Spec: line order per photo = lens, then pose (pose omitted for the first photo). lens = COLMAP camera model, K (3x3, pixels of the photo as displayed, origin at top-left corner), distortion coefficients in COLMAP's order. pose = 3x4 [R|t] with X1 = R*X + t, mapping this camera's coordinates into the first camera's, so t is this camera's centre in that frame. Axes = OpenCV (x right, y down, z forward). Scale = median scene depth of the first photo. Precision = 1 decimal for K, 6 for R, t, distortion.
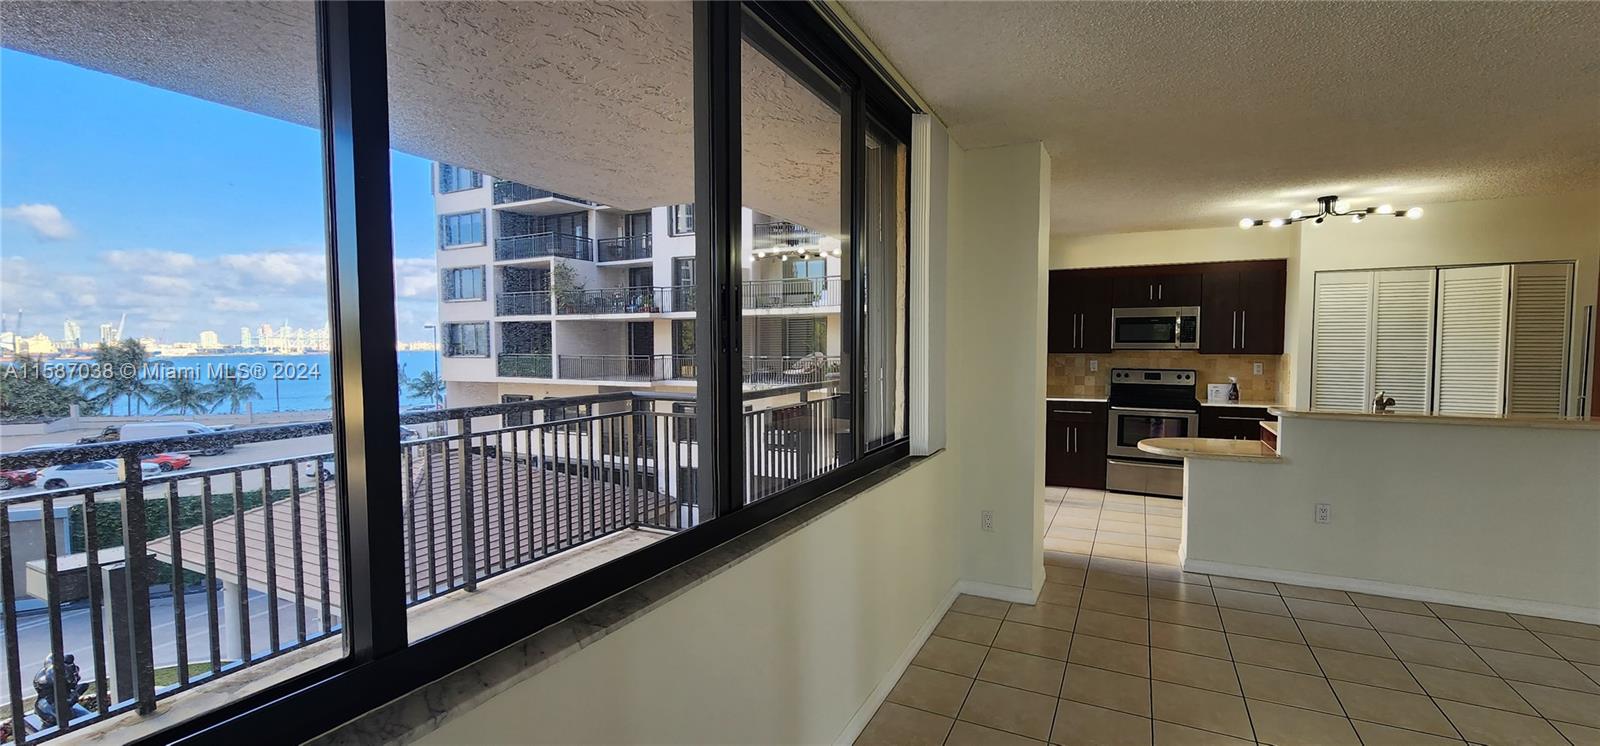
lens RADIAL K [[662.2, 0, 805.5], [0, 662.2, 379.2], [0, 0, 1]] dist [0.000873, 0.000105]
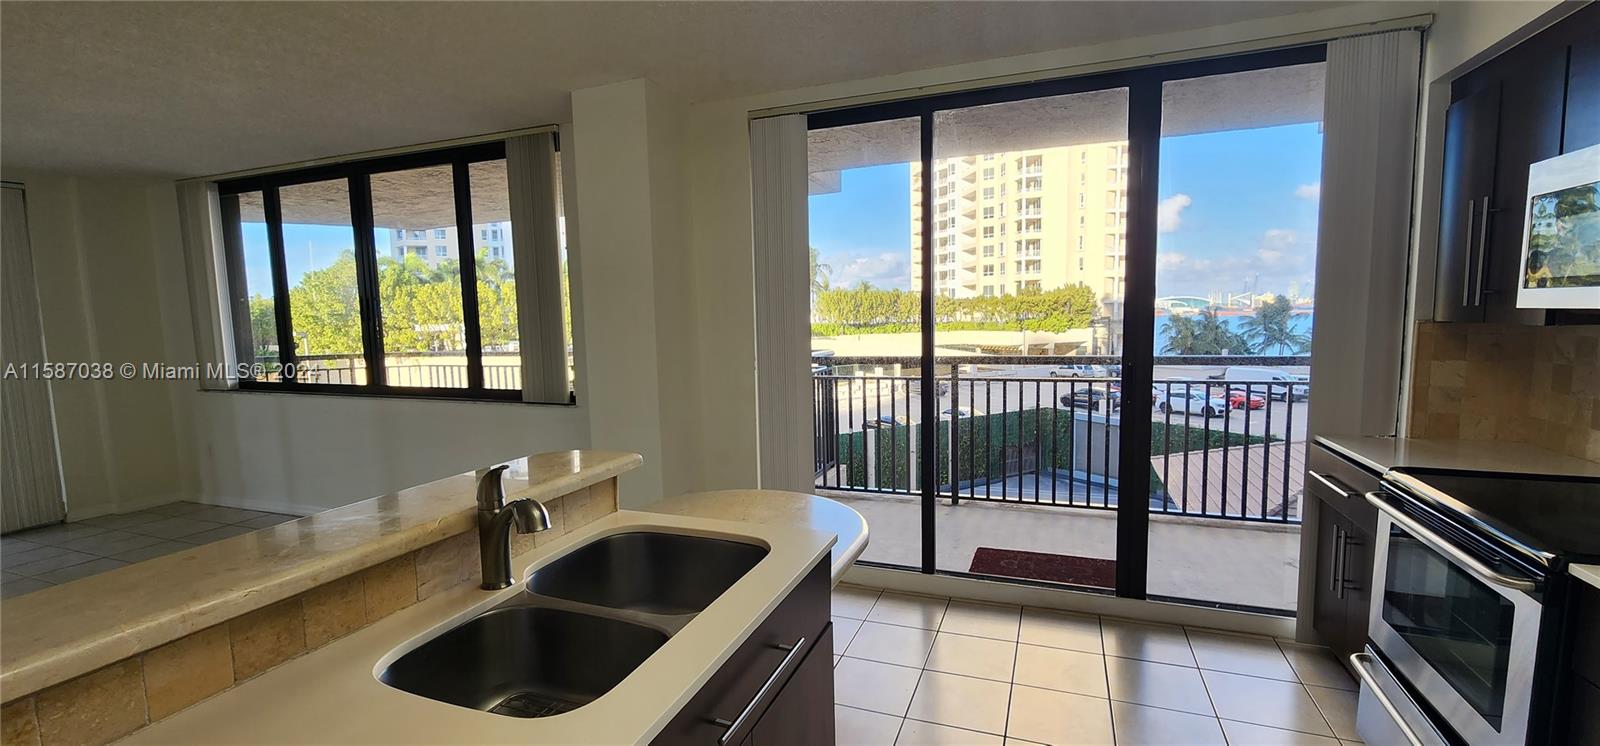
lens RADIAL K [[663.9, 0, 803.5], [0, 663.9, 382.5], [0, 0, 1]] dist [-0.002747, -0.000456]
pose [[0.098911, 0.103669, -0.989681, 0.667801], [-0.029351, 0.994430, 0.101233, -0.031636], [0.994663, 0.019035, 0.101403, 0.615144]]
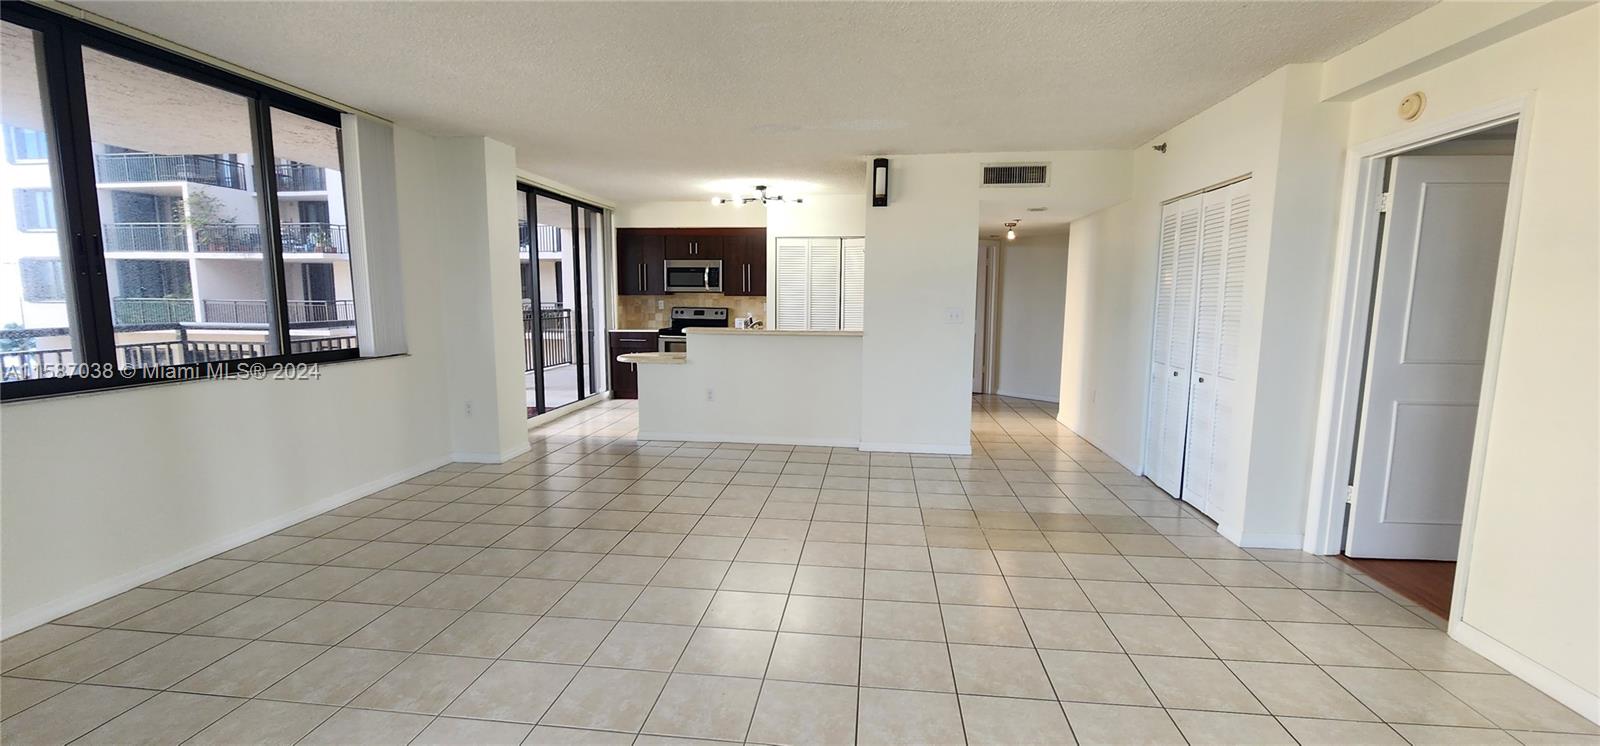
lens RADIAL K [[659.4, 0, 798.5], [0, 659.4, 379.2], [0, 0, 1]] dist [0.002345, -0.000845]
pose [[0.940425, -0.034220, 0.338275, 0.246458], [0.008438, 0.996965, 0.077397, 0.025795], [-0.339896, -0.069932, 0.937859, -0.289508]]
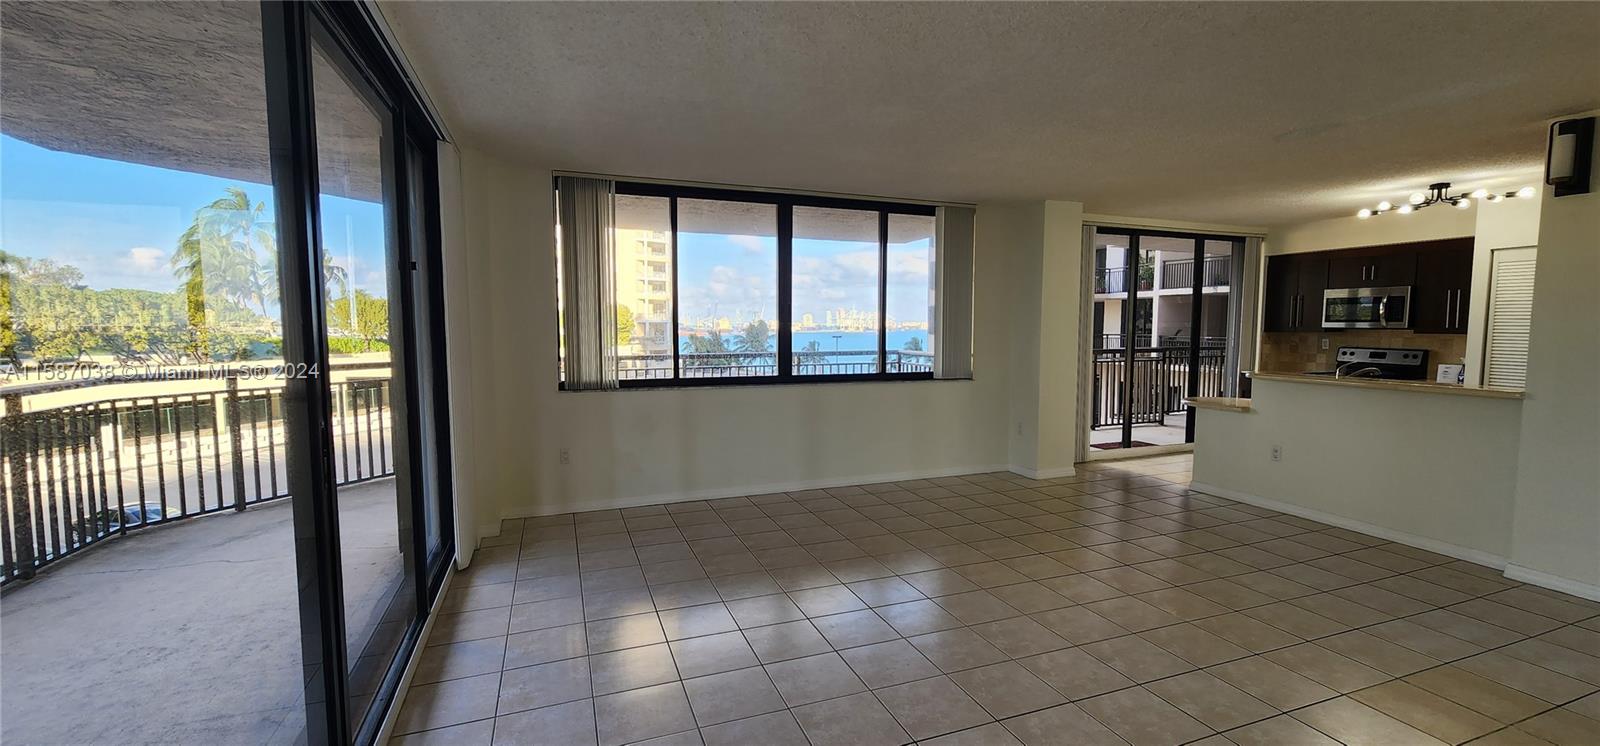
lens RADIAL K [[660.8, 0, 802.9], [0, 660.8, 378.3], [0, 0, 1]] dist [-0.002545, -0.000271]
pose [[0.738237, 0.056700, -0.672154, 0.523139], [-0.037095, 0.998366, 0.043476, 0.018401], [0.673521, -0.007162, 0.739134, -0.317464]]
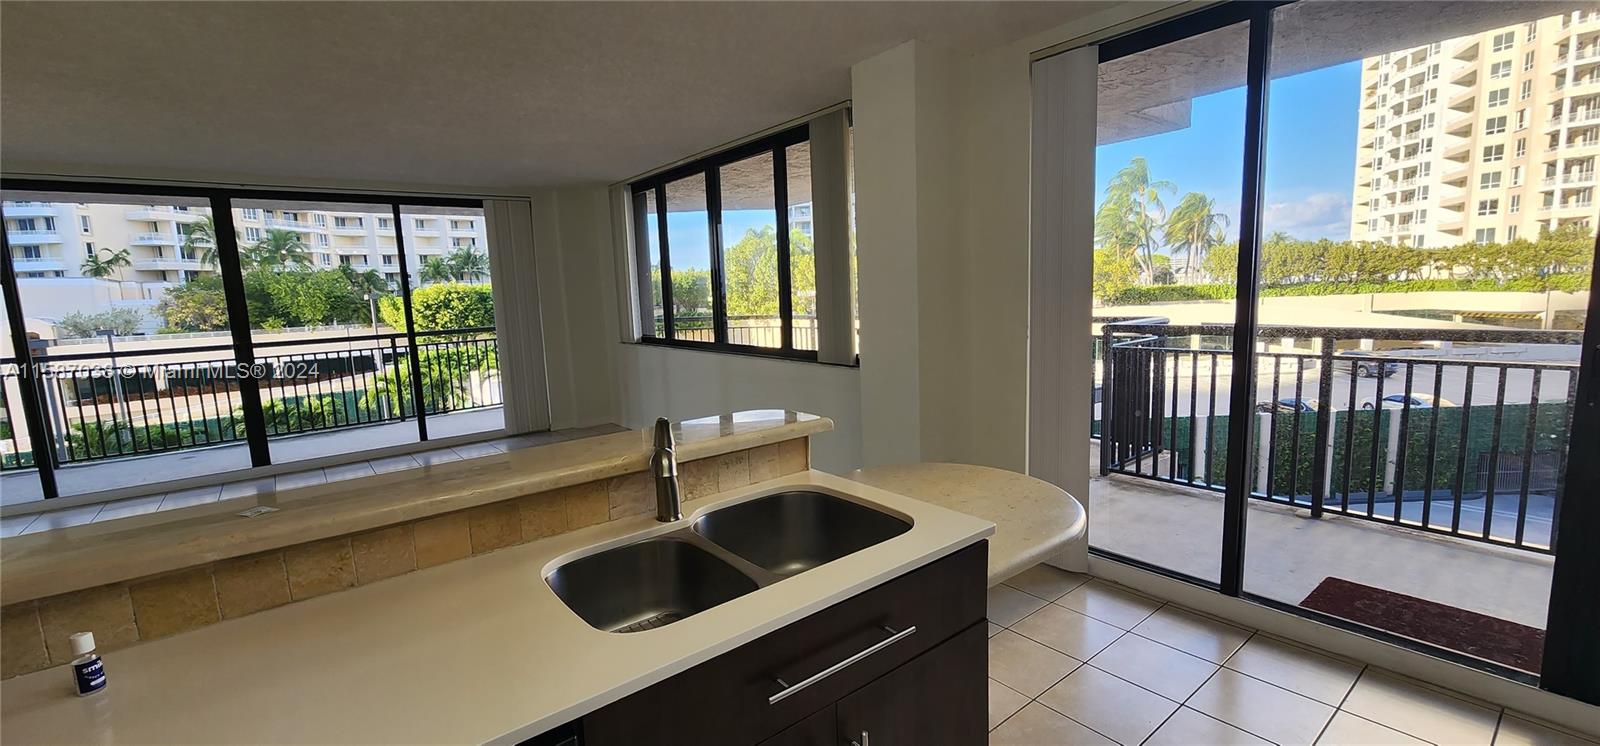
lens RADIAL K [[656.7, 0, 799.3], [0, 656.7, 383.6], [0, 0, 1]] dist [0.000900, -0.004102]
pose [[-0.420214, 0.149343, -0.895052, 0.650455], [-0.006439, 0.985848, 0.167515, -0.034643], [0.907402, 0.076155, -0.413305, 0.678080]]
